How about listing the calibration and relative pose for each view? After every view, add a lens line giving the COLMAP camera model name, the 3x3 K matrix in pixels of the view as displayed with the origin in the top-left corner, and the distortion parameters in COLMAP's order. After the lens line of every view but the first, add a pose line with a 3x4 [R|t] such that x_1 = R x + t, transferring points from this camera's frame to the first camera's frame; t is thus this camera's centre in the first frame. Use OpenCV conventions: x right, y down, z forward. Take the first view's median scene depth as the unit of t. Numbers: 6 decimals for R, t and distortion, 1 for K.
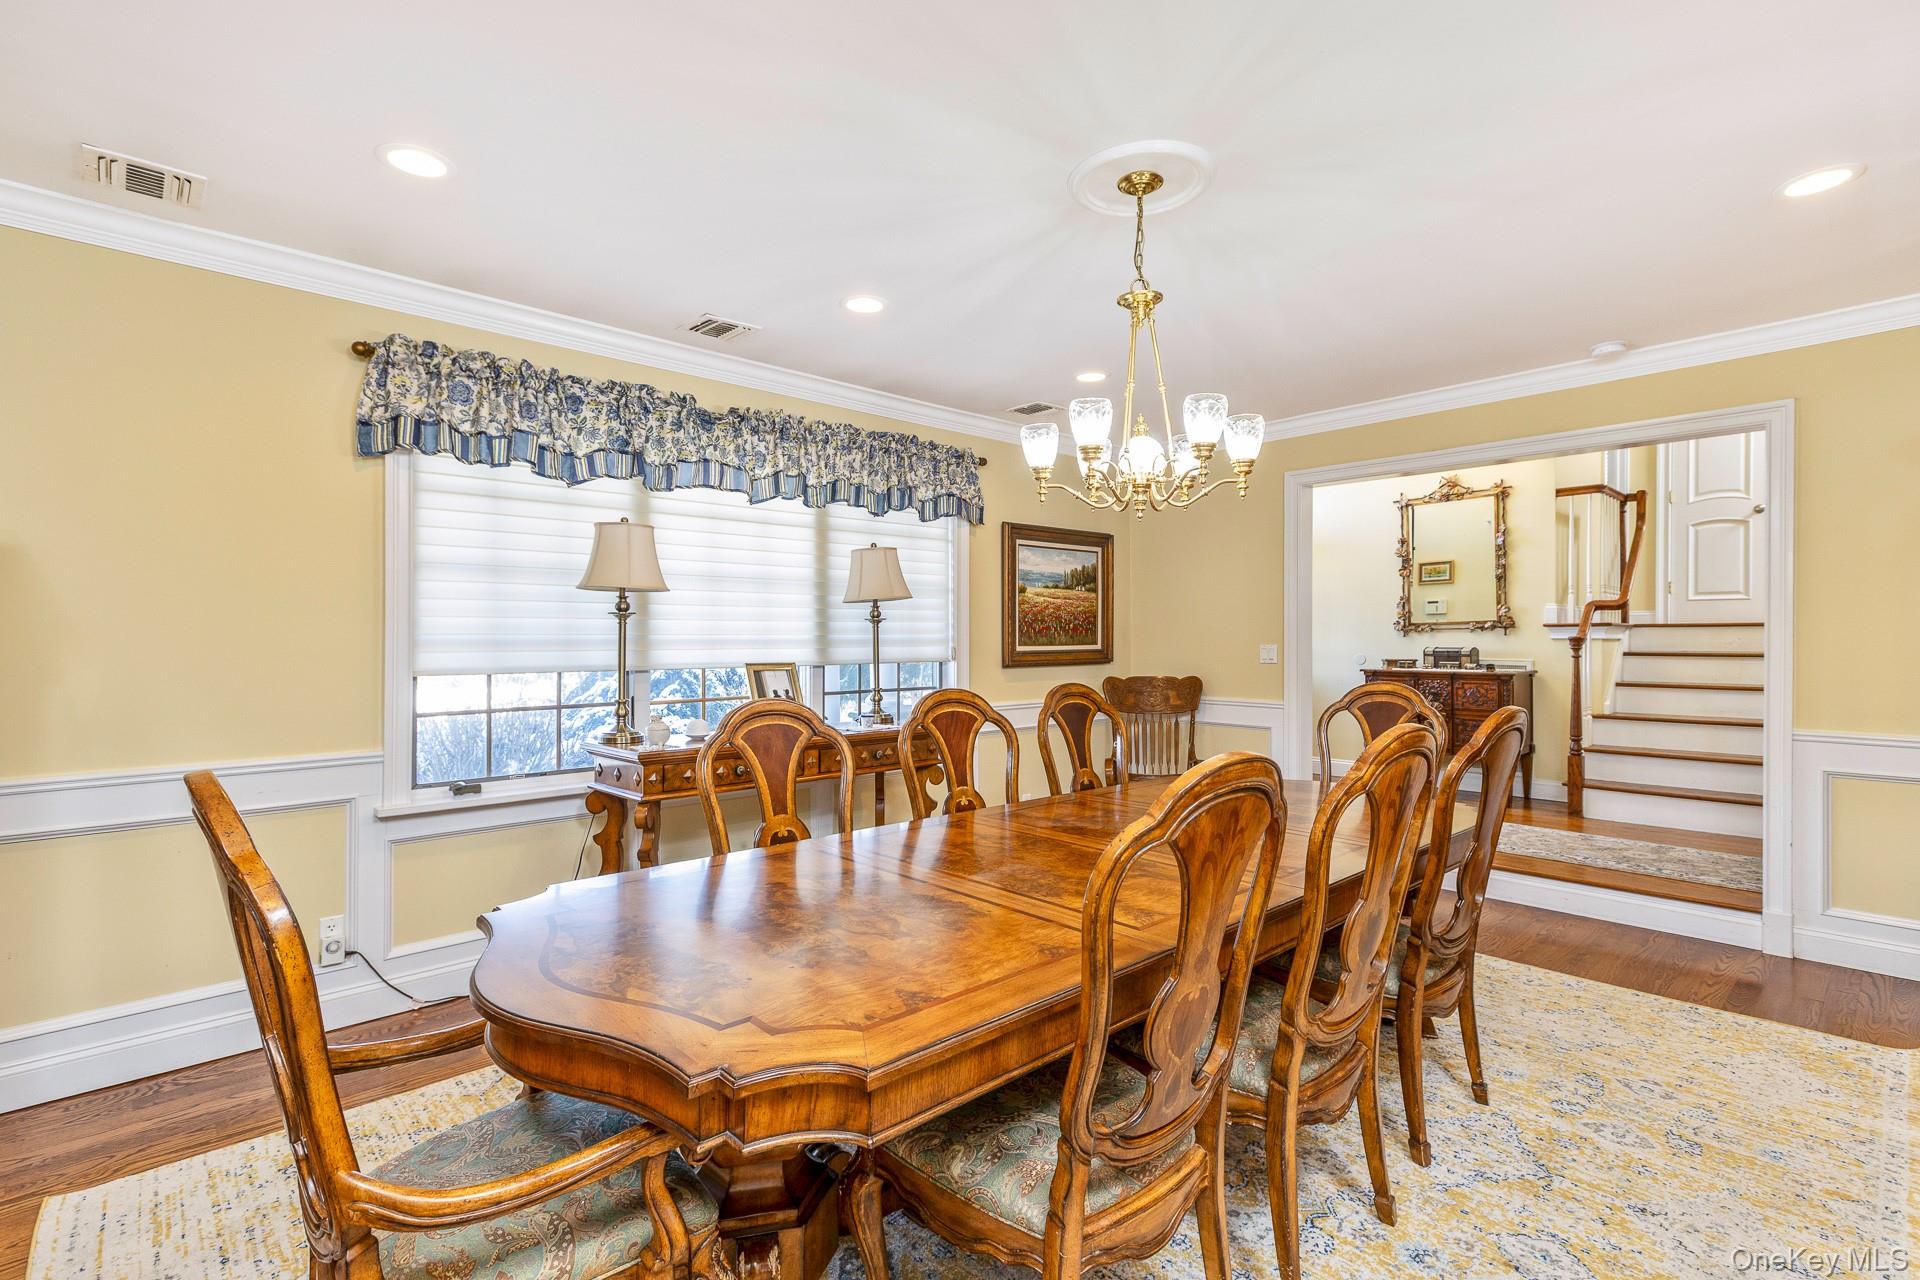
lens RADIAL K [[870.3, 0, 959.1], [0, 870.3, 648.3], [0, 0, 1]] dist [-0.001420, 0.000112]
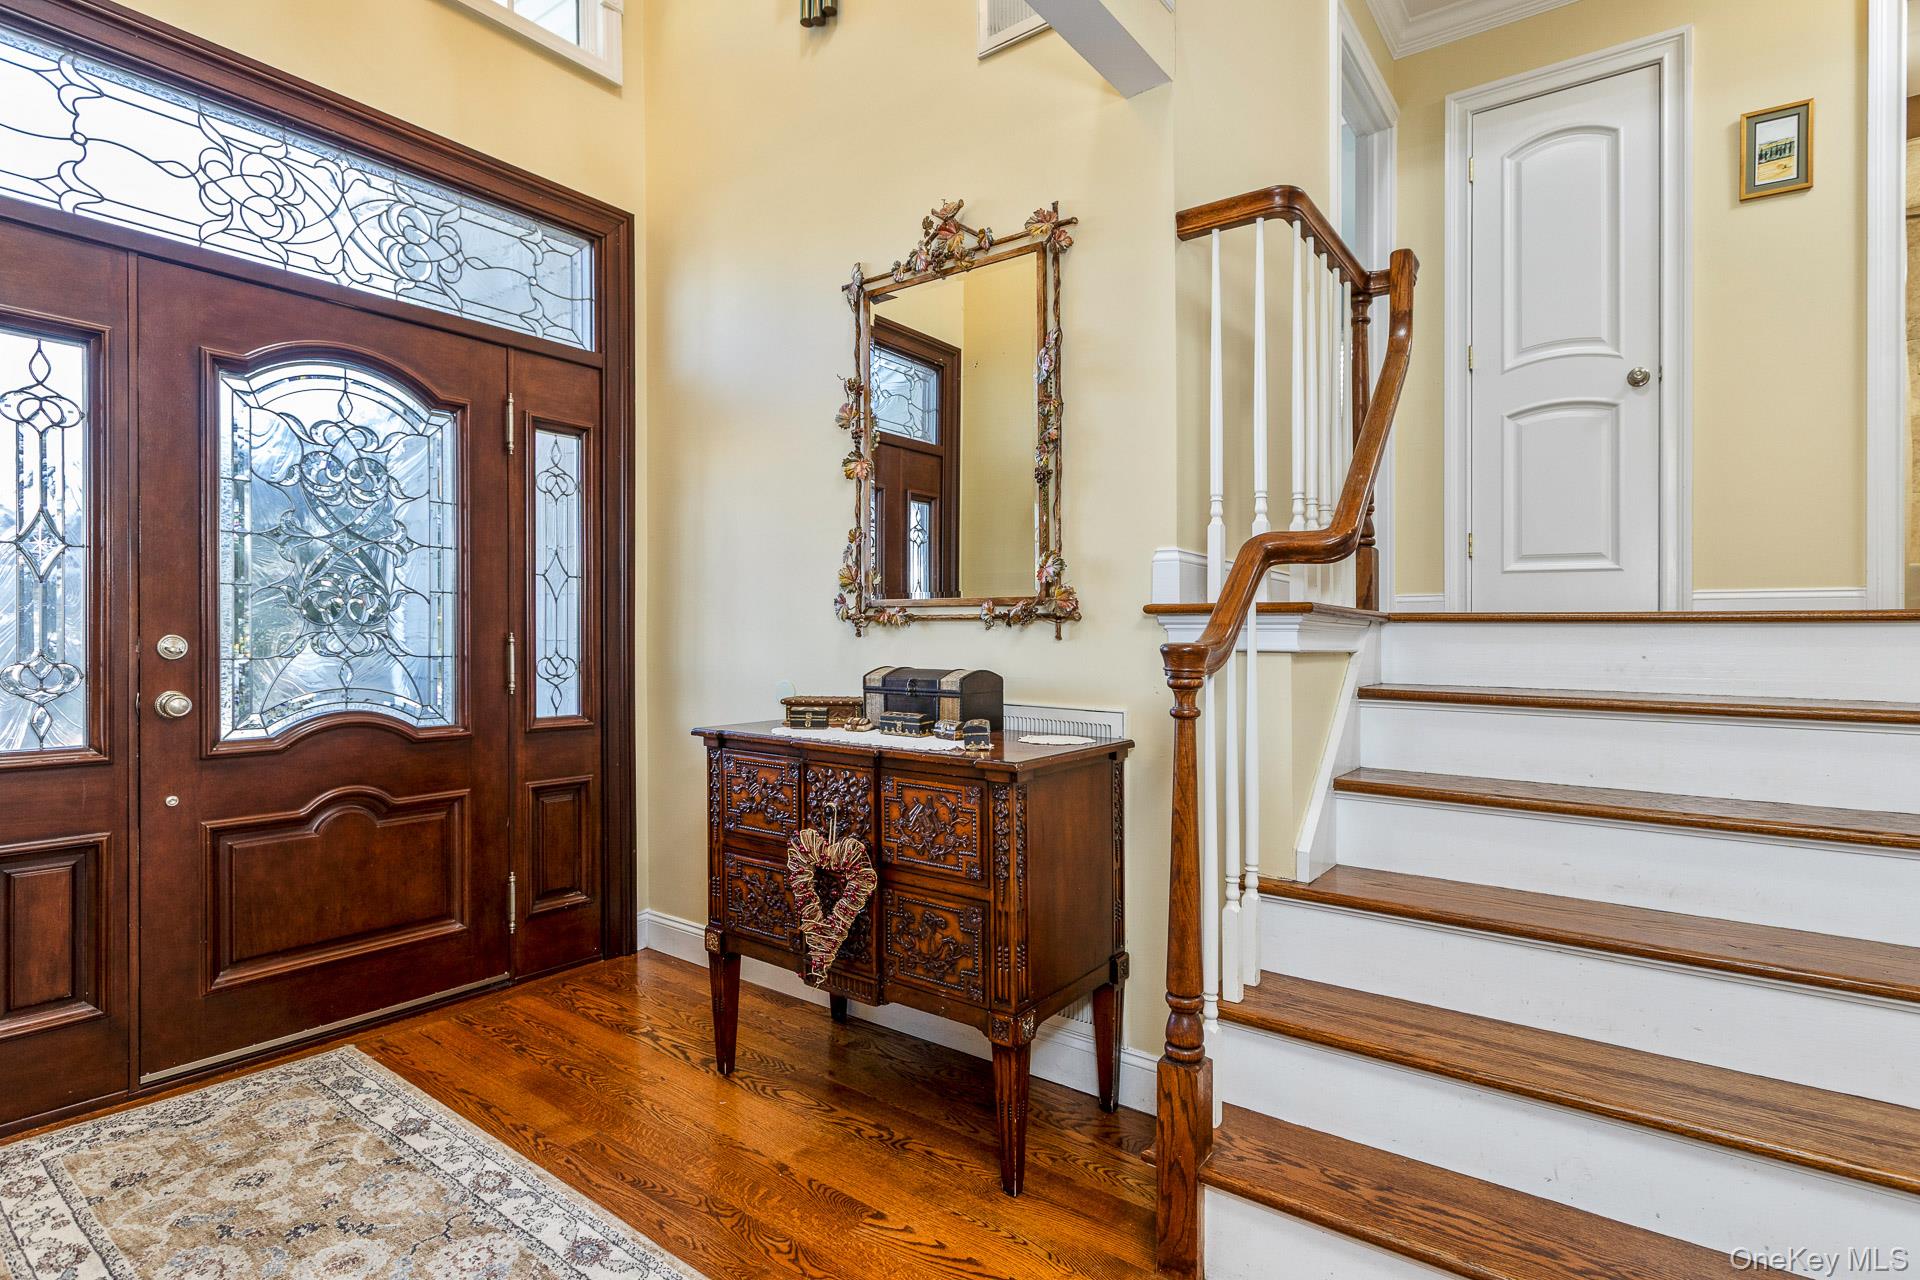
lens RADIAL K [[913.7, 0, 972.4], [0, 913.7, 624.3], [0, 0, 1]] dist [0.005692, 0.001103]
pose [[0.982970, 0.014281, 0.183211, 0.665003], [-0.009596, 0.999604, -0.026435, -0.012947], [-0.183516, 0.024226, 0.982718, 0.811750]]
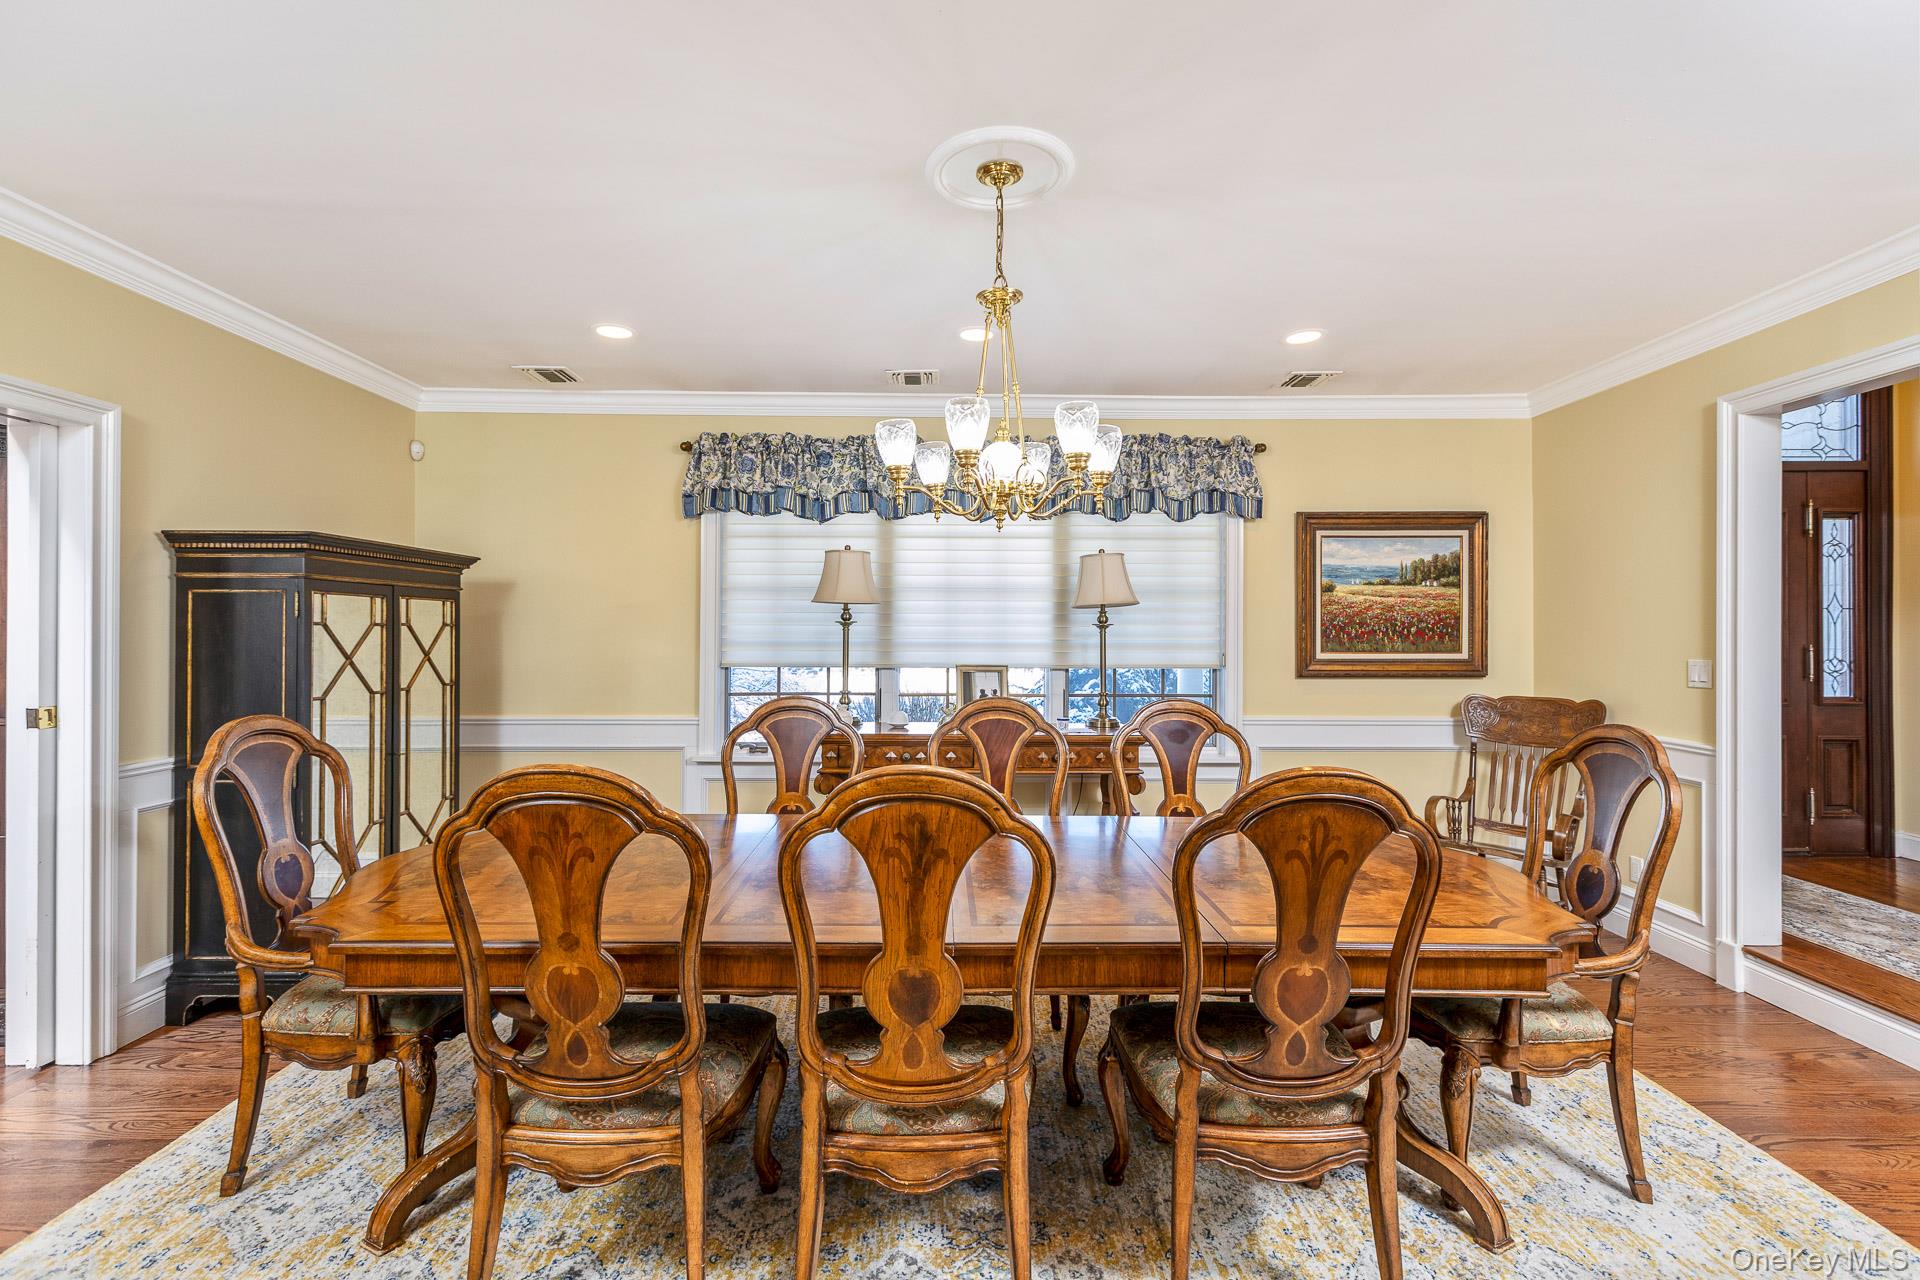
lens RADIAL K [[870.3, 0, 993.2], [0, 870.3, 637.9], [0, 0, 1]] dist [-0.001420, 0.000112]
pose [[0.745180, 0.012686, -0.666743, 0.443230], [-0.014238, 0.999894, 0.003111, -0.017619], [0.666711, 0.007175, 0.745282, 0.151939]]
